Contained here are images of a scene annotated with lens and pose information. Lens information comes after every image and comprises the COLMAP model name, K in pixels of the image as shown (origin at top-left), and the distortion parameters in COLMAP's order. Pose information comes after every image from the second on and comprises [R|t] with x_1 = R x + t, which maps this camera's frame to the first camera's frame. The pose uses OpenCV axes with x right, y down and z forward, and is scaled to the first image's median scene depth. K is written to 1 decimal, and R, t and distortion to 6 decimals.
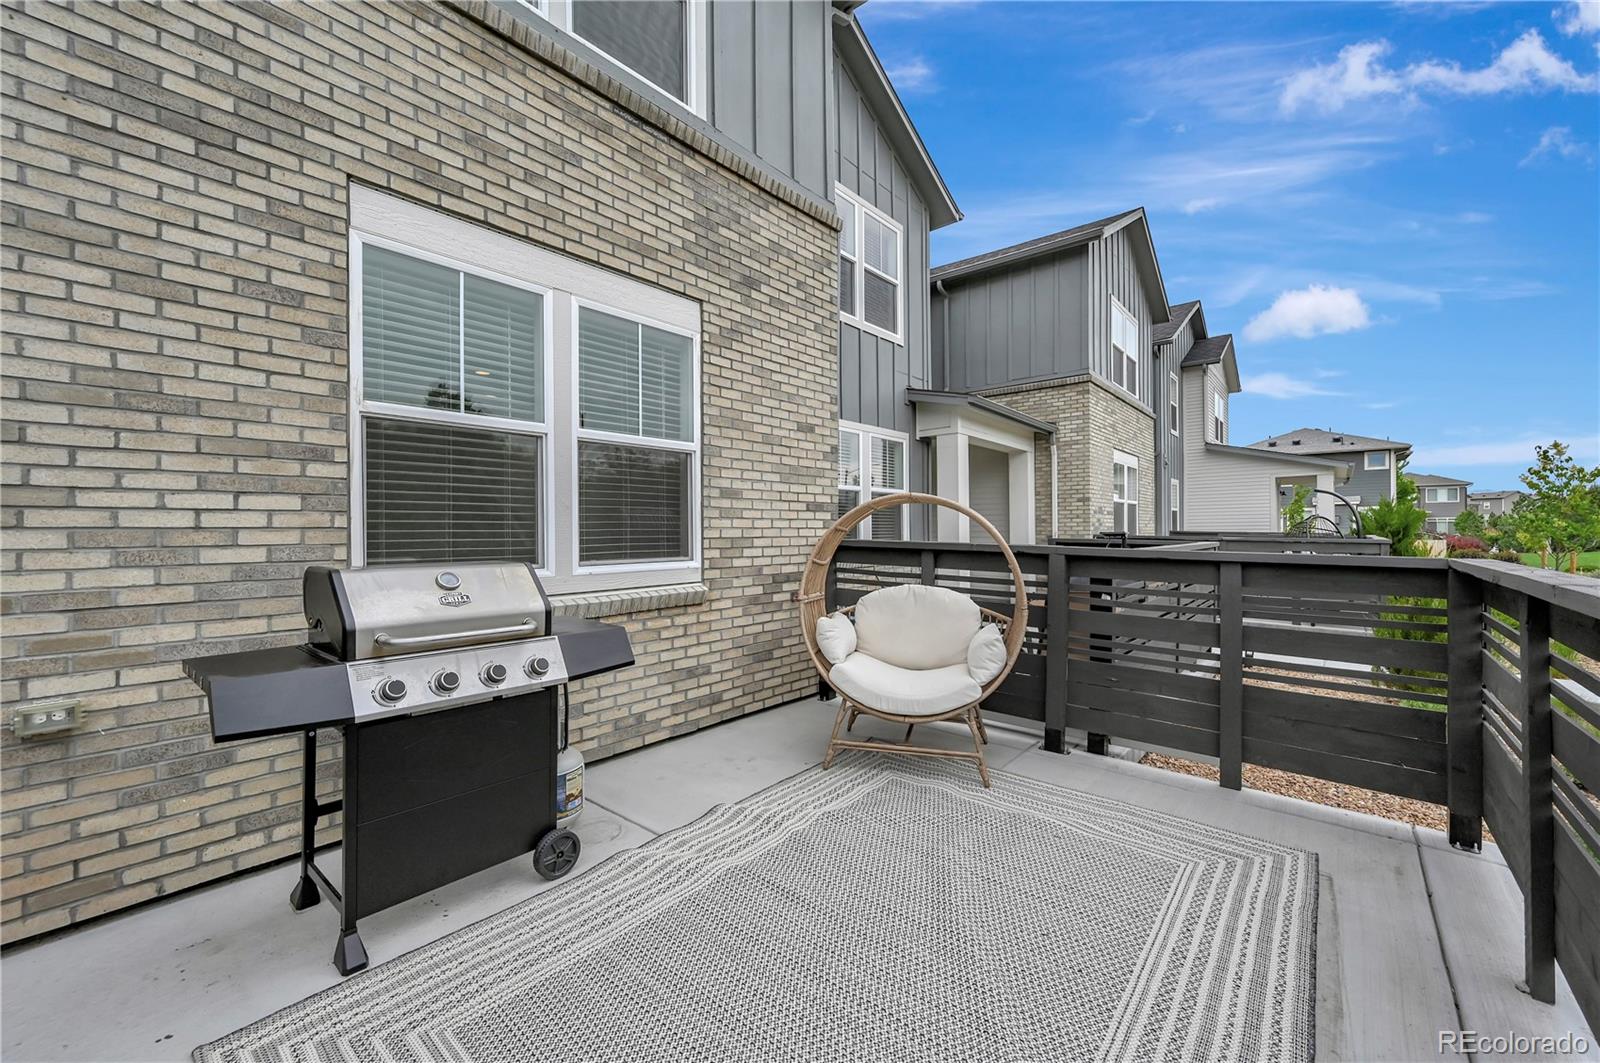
lens RADIAL K [[638.4, 0, 798.9], [0, 638.4, 533.3], [0, 0, 1]] dist [-0.002972, 0.000982]
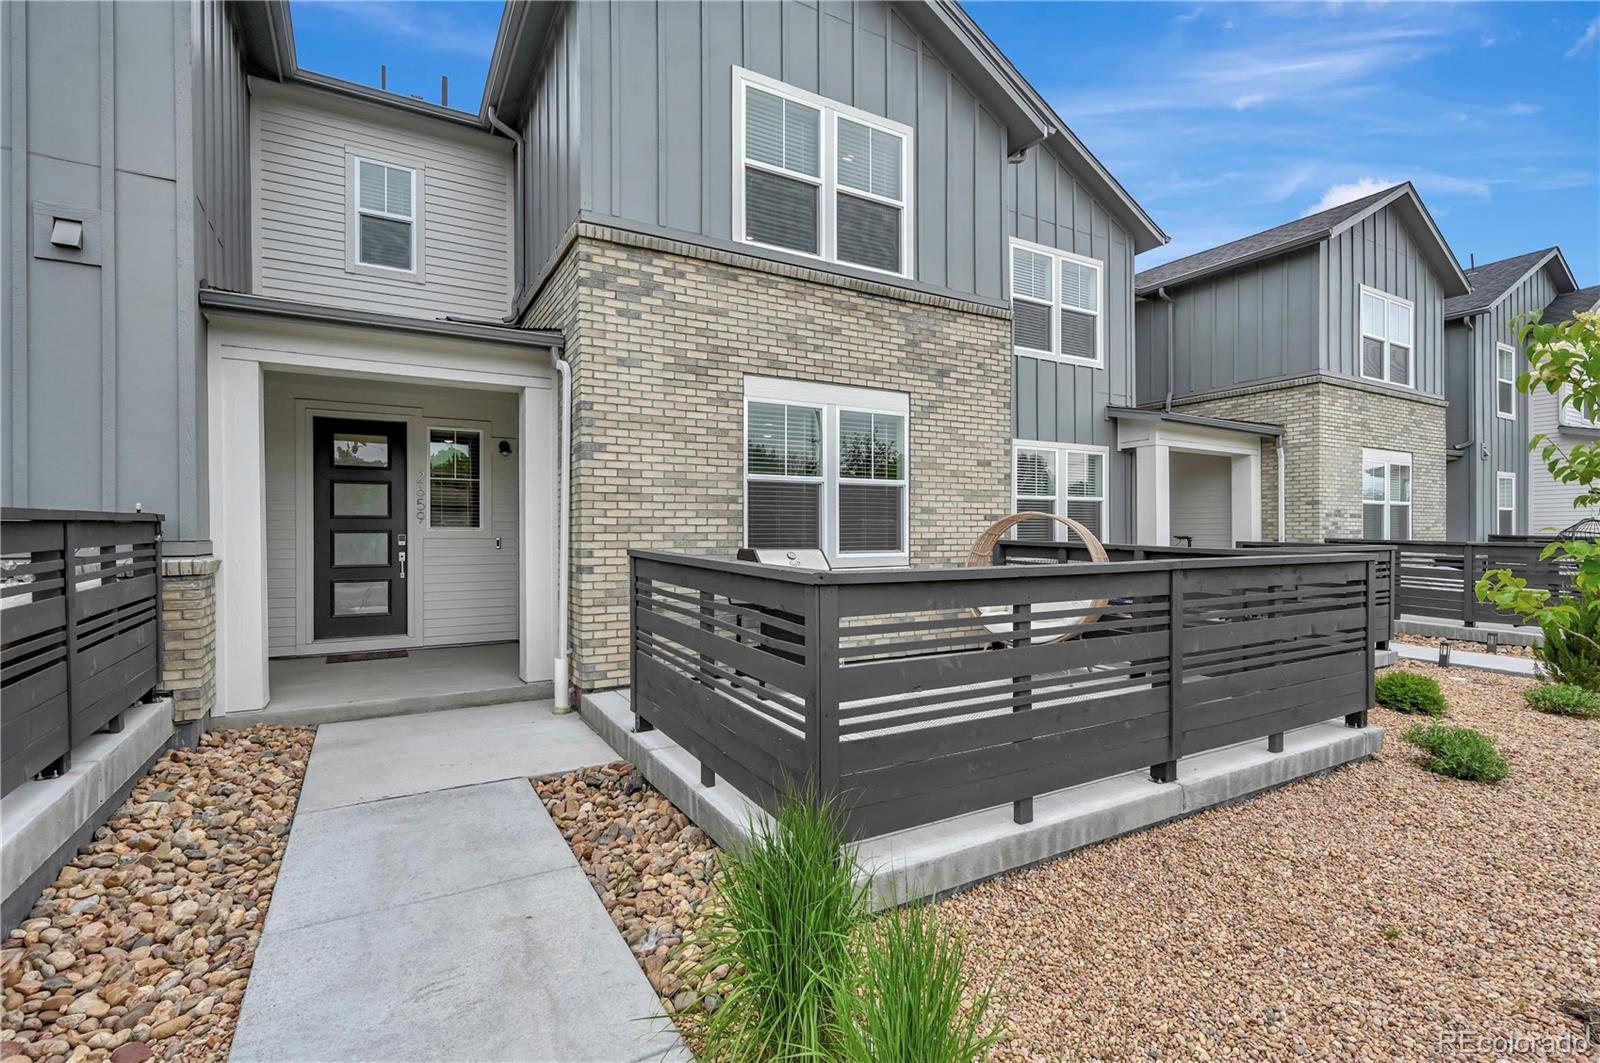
lens RADIAL K [[733.7, 0, 805.7], [0, 733.7, 535.0], [0, 0, 1]] dist [-0.001805, 0.001334]
pose [[0.943427, 0.003913, -0.331558, 0.240502], [-0.004077, 0.999992, 0.000201, -0.000834], [0.331556, 0.001162, 0.943435, -0.936266]]
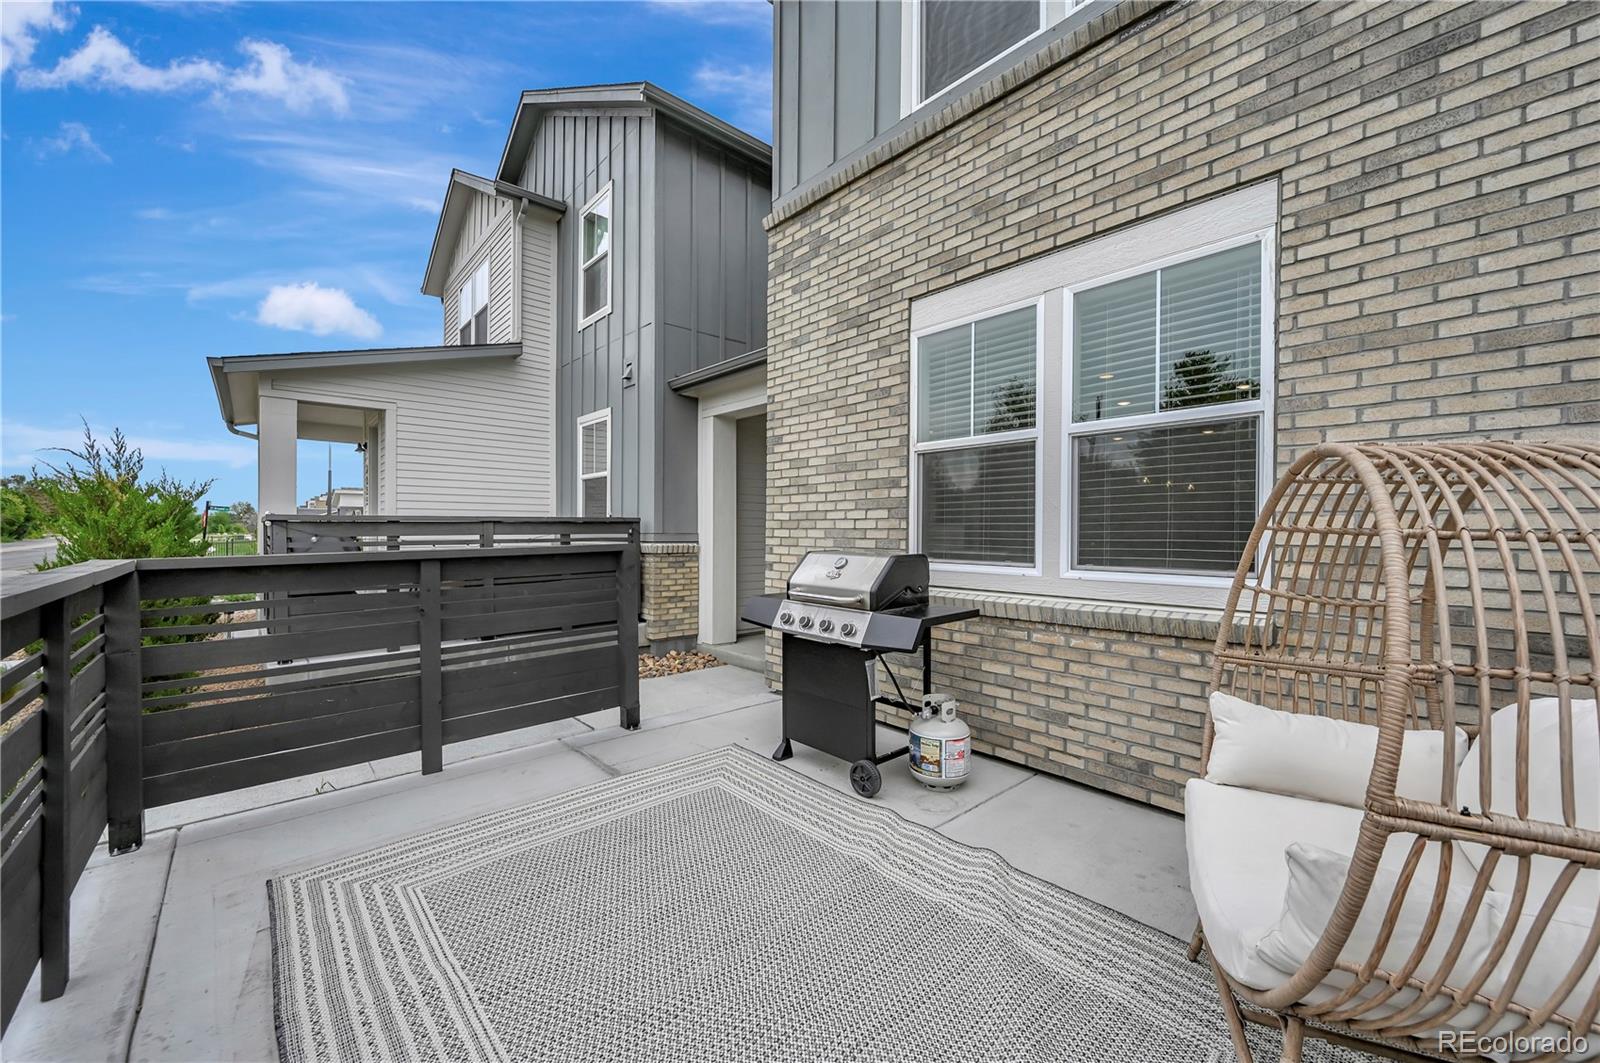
lens RADIAL K [[638.4, 0, 804.0], [0, 638.4, 533.9], [0, 0, 1]] dist [-0.002972, 0.000982]
pose [[-0.151237, 0.008426, -0.988462, 0.605222], [-0.008882, 0.999912, 0.009882, -0.006644], [0.988458, 0.010274, -0.151149, 0.697915]]
